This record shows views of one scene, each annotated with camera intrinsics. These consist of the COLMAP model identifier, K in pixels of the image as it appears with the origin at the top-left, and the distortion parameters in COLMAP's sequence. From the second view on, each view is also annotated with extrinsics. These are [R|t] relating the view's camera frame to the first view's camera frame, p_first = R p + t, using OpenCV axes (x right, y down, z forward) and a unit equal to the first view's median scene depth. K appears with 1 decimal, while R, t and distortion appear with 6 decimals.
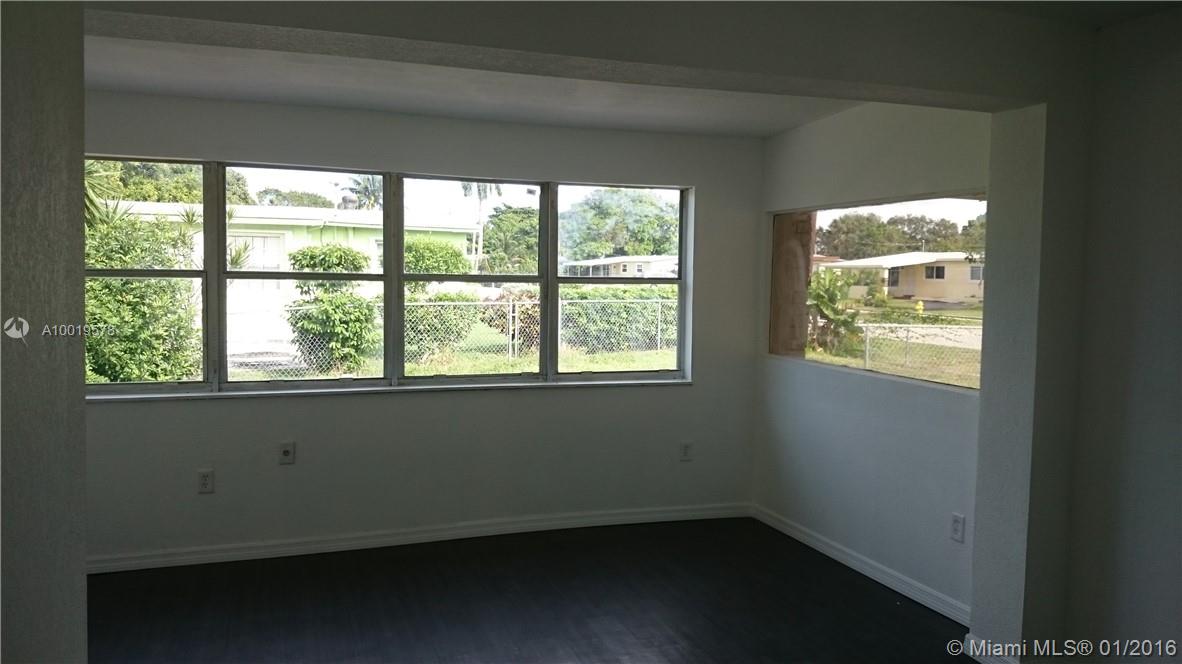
lens RADIAL K [[950.5, 0, 593.0], [0, 950.5, 332.0], [0, 0, 1]] dist [0.108805, -0.204950]
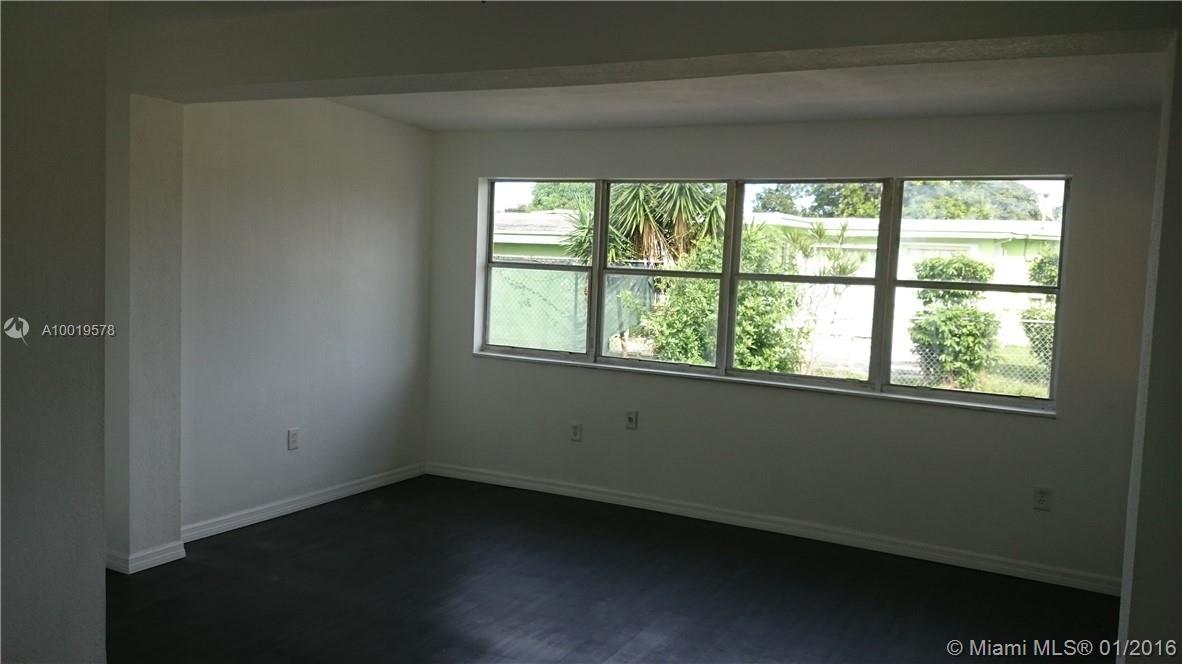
lens RADIAL K [[950.5, 0, 585.2], [0, 950.5, 331.6], [0, 0, 1]] dist [0.108805, -0.204950]
pose [[0.646782, 0.067351, -0.759695, 0.237727], [-0.083156, 0.996382, 0.017537, 0.000233], [0.758128, 0.051831, 0.650043, 0.080274]]
